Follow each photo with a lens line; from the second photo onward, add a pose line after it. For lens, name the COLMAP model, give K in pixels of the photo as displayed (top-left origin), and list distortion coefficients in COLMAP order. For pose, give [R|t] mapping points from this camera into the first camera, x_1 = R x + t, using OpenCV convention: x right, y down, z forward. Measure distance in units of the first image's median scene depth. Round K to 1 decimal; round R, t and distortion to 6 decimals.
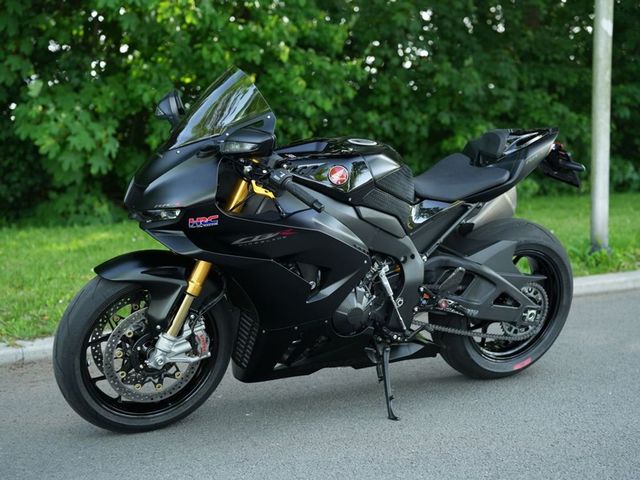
lens RADIAL K [[990.5, 0, 320.0], [0, 990.5, 240.0], [0, 0, 1]] dist [-0.102947, 0.961423]
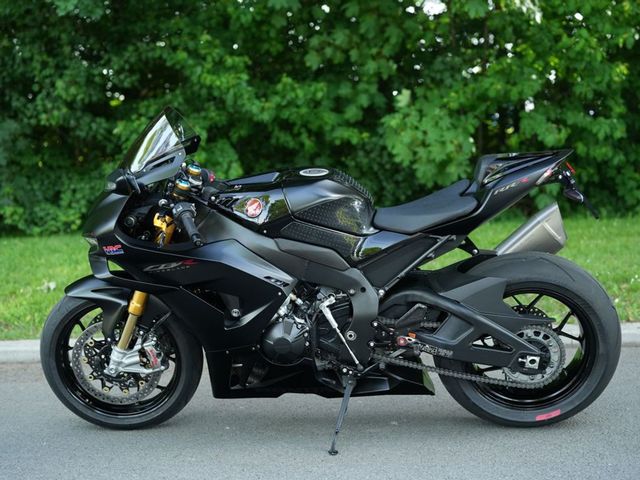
lens RADIAL K [[990.5, 0, 320.0], [0, 990.5, 240.0], [0, 0, 1]] dist [-0.102947, 0.961423]
pose [[0.840970, 0.036407, -0.539856, 0.627985], [-0.030005, 0.999336, 0.020654, -0.055151], [0.540250, -0.001171, 0.841504, 0.171125]]
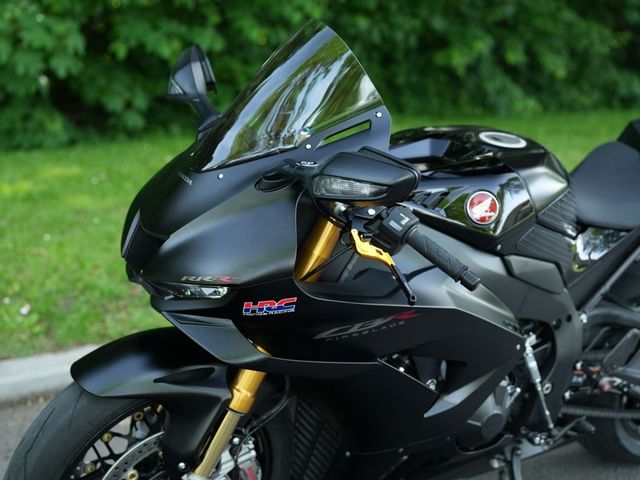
lens RADIAL K [[990.5, 0, 320.0], [0, 990.5, 240.0], [0, 0, 1]] dist [-0.102947, 0.961423]
pose [[0.998621, 0.011094, 0.051305, -0.108896], [-0.016654, 0.993876, 0.109241, -0.108797], [-0.049778, -0.109945, 0.992690, 0.409038]]
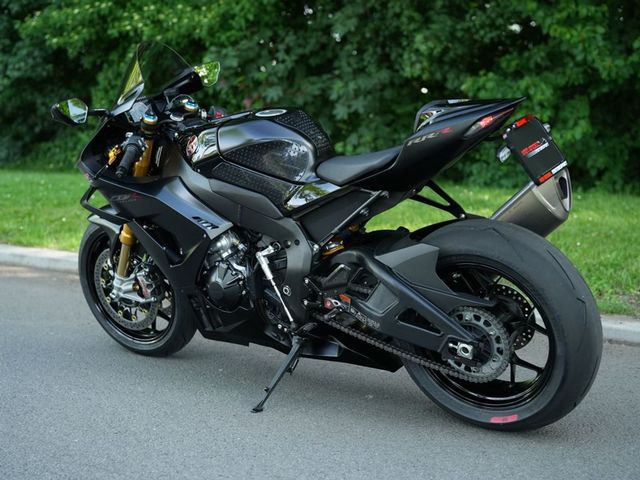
lens RADIAL K [[990.5, 0, 320.0], [0, 990.5, 240.0], [0, 0, 1]] dist [-0.102947, 0.961423]
pose [[0.443093, 0.129751, -0.887036, 0.971590], [-0.104574, 0.990196, 0.092604, -0.076557], [0.890355, 0.051729, 0.452318, 0.660774]]
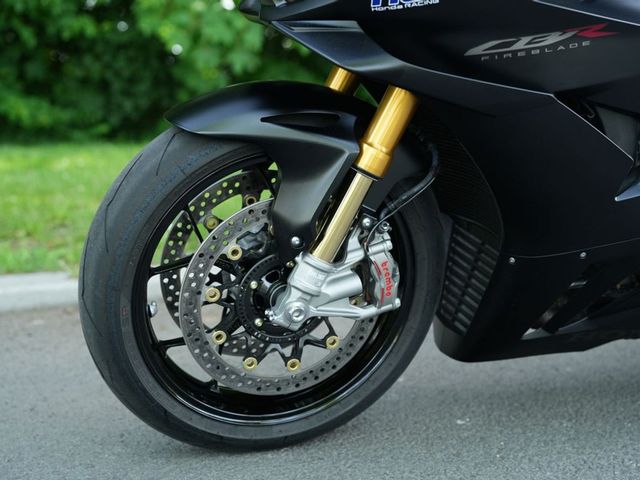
lens RADIAL K [[990.5, 0, 320.0], [0, 990.5, 240.0], [0, 0, 1]] dist [-0.102947, 0.961423]
pose [[0.989589, 0.034249, -0.139787, -0.083653], [-0.027149, 0.998258, 0.052389, 0.061016], [0.141337, -0.048049, 0.988795, 0.521521]]
